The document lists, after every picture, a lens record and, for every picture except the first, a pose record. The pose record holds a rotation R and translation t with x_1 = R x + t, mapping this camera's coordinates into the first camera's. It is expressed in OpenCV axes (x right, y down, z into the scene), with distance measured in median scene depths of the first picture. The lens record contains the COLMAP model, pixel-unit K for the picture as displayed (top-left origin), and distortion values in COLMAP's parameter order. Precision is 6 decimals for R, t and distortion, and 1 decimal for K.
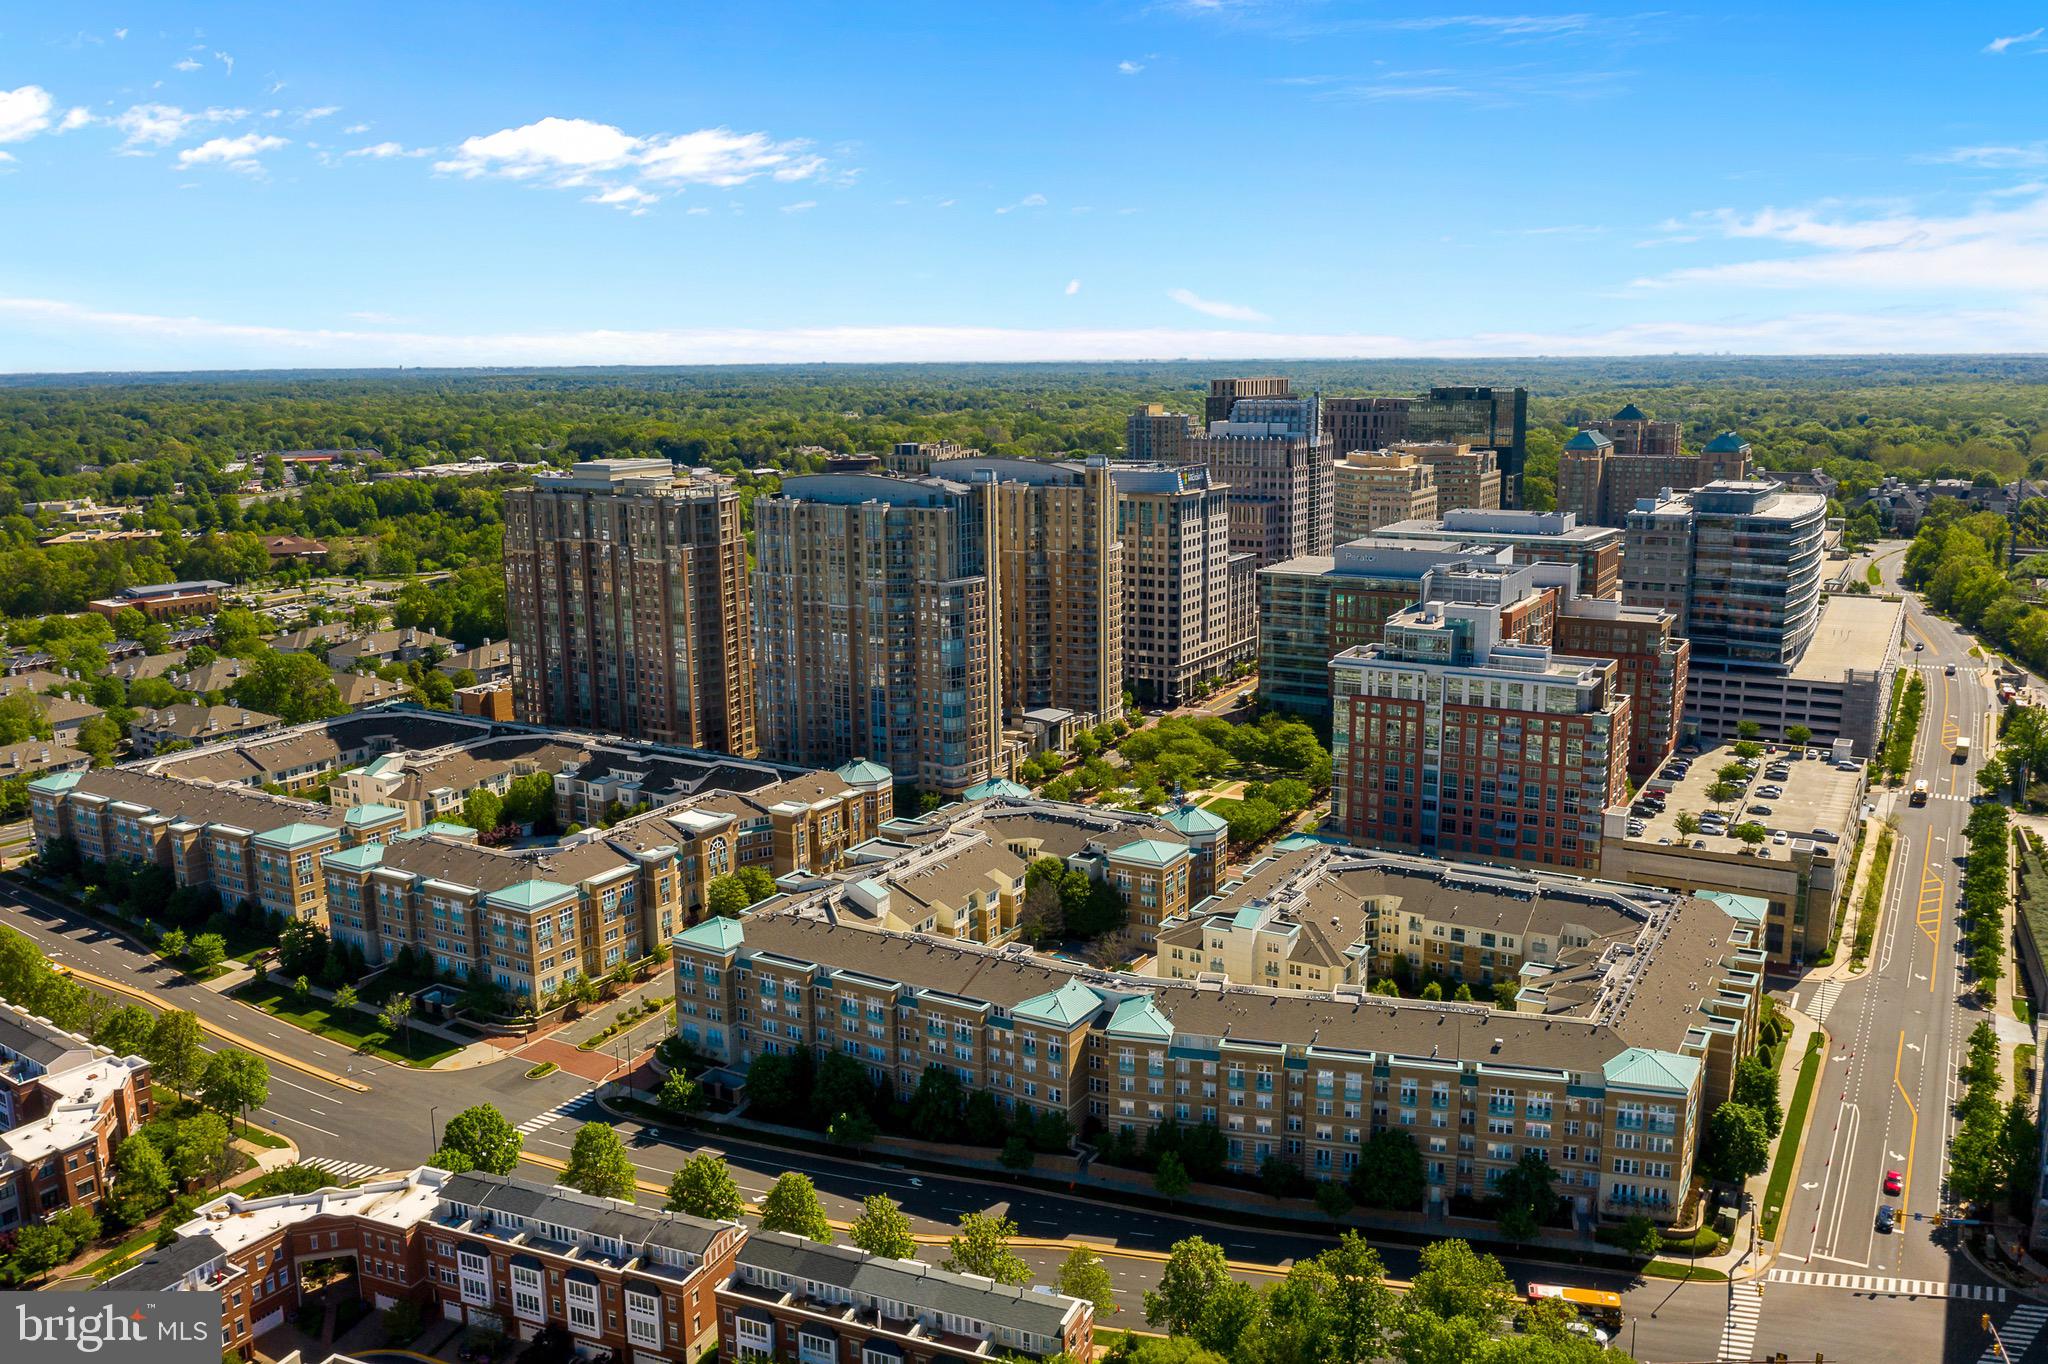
lens RADIAL K [[1615.4, 0, 1012.7], [0, 1615.4, 675.7], [0, 0, 1]] dist [-0.009902, -0.007249]
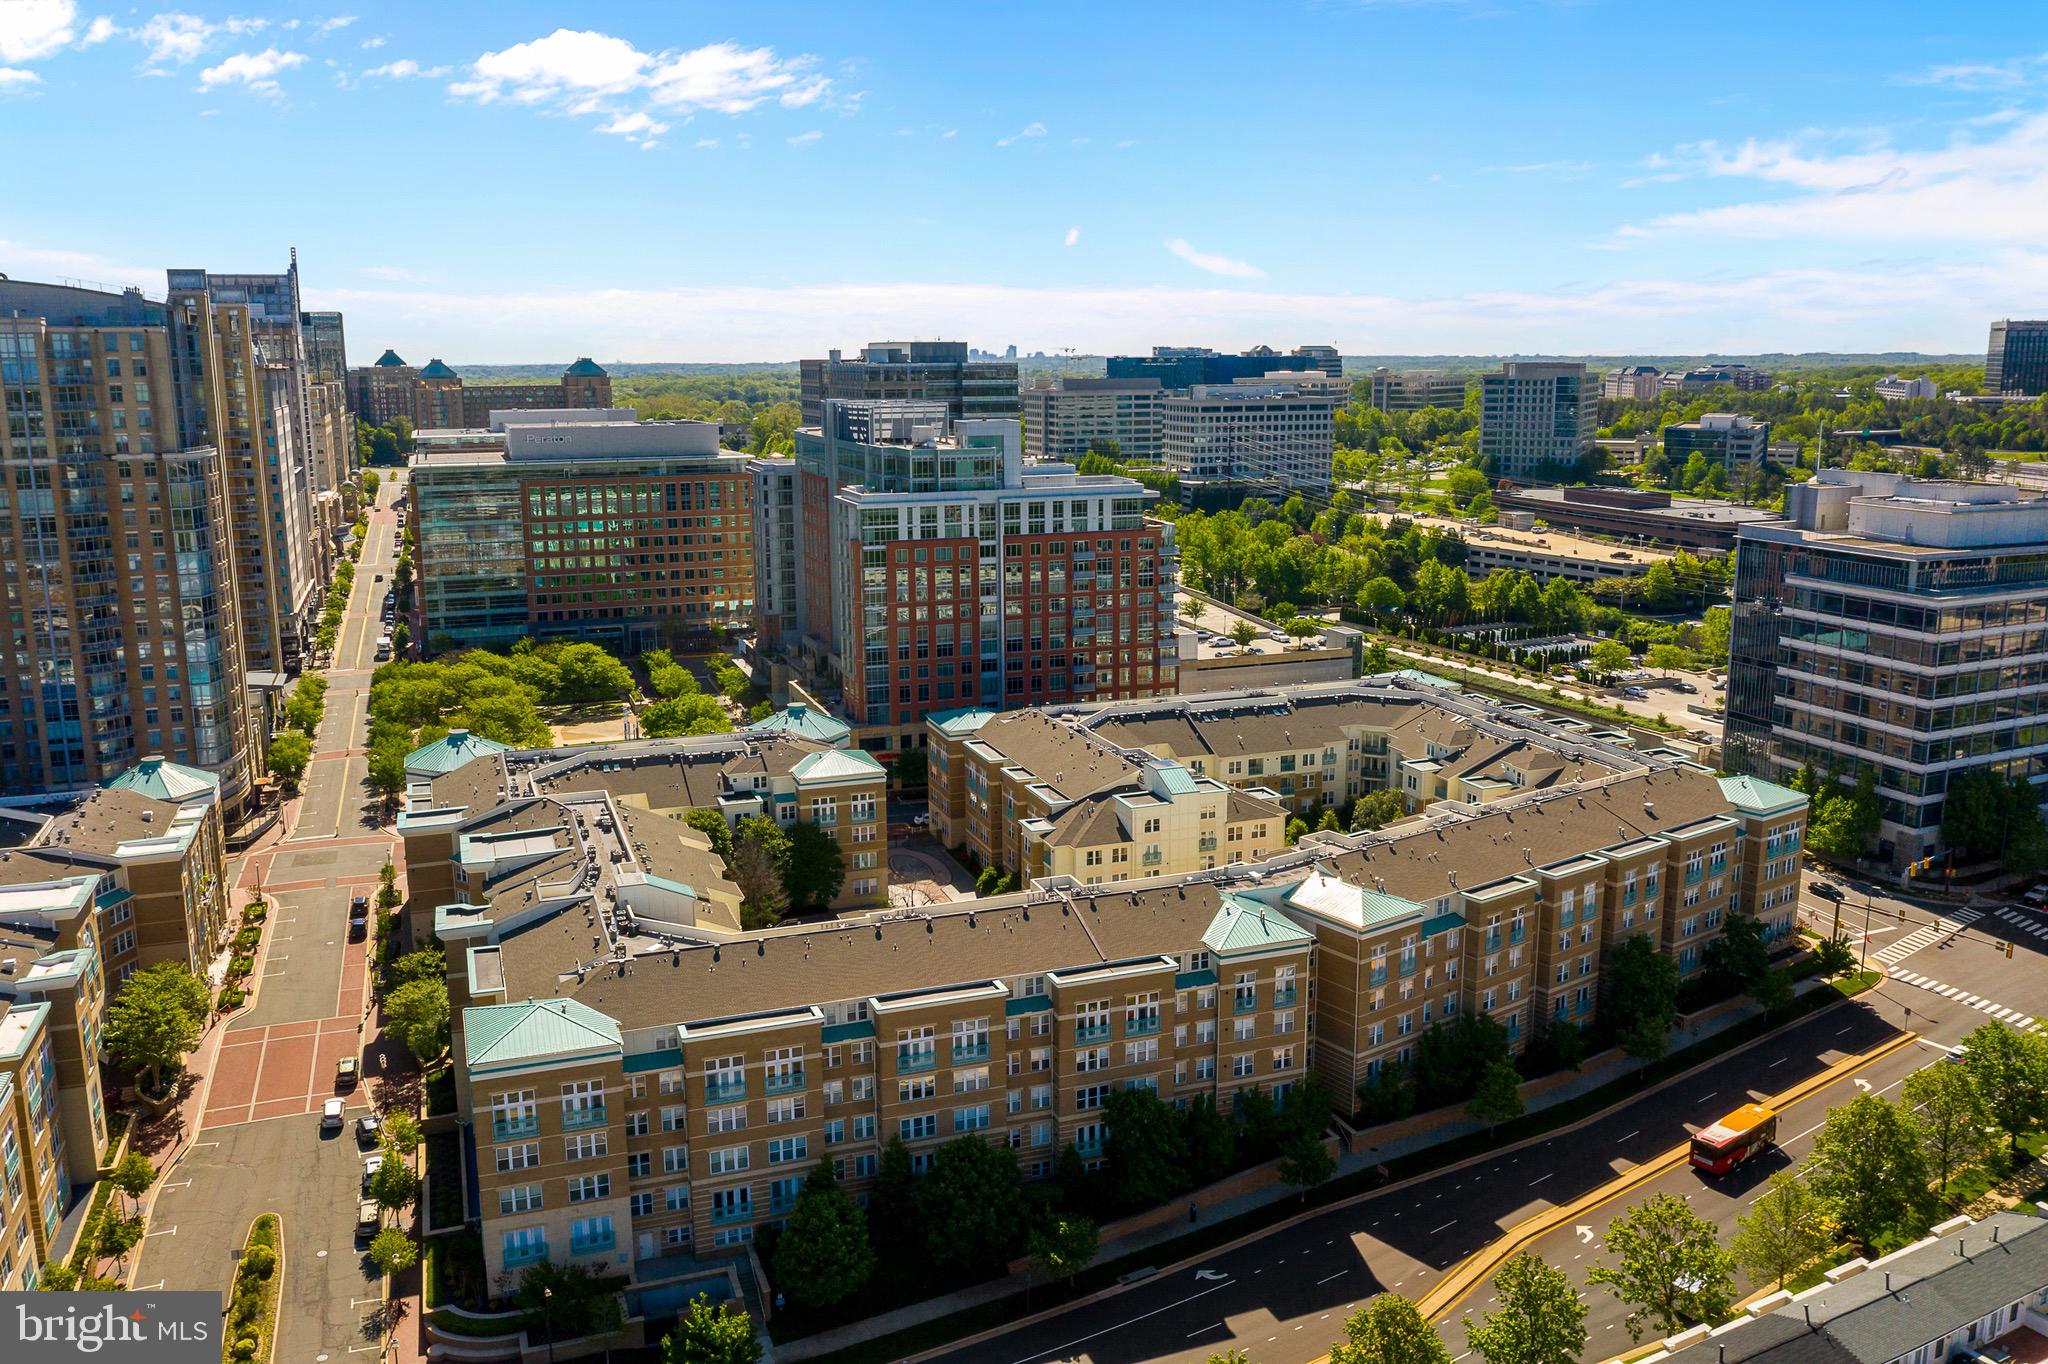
lens RADIAL K [[1629.0, 0, 1010.6], [0, 1629.0, 677.9], [0, 0, 1]] dist [-0.001513, -0.001003]
pose [[0.637471, -0.143512, 0.756991, -0.284723], [0.150230, 0.986794, 0.060569, 0.030120], [-0.755686, 0.075112, 0.650612, 0.359779]]
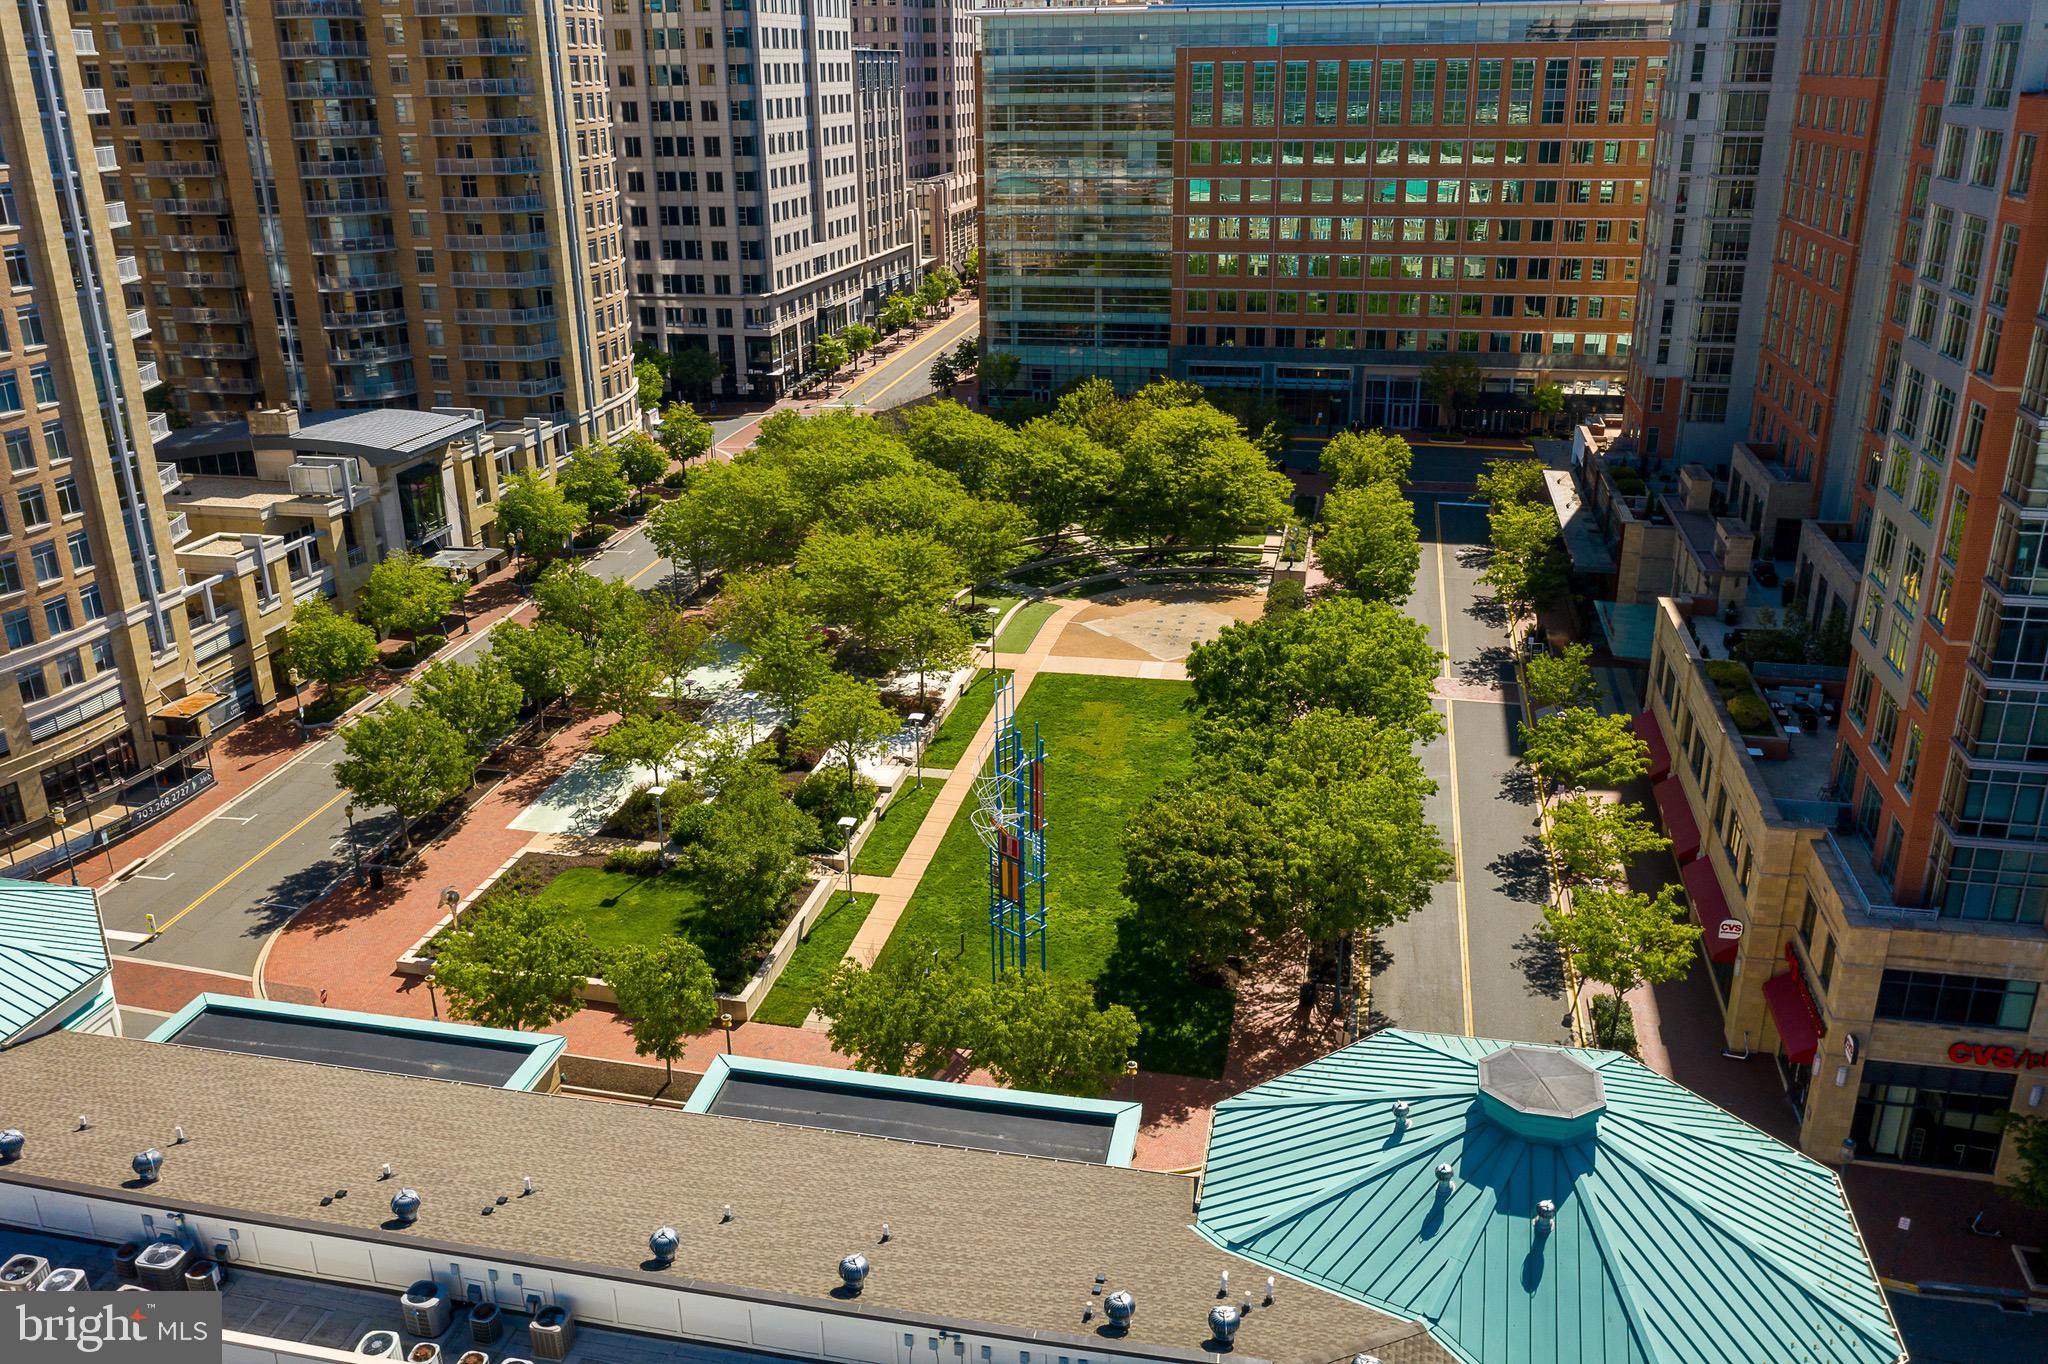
lens RADIAL K [[1615.4, 0, 1012.7], [0, 1615.4, 675.7], [0, 0, 1]] dist [-0.009902, -0.007249]
pose [[0.948987, -0.110864, 0.295183, 0.038707], [0.061892, 0.983433, 0.170377, 0.025961], [-0.309181, -0.143416, 0.940127, 0.710576]]
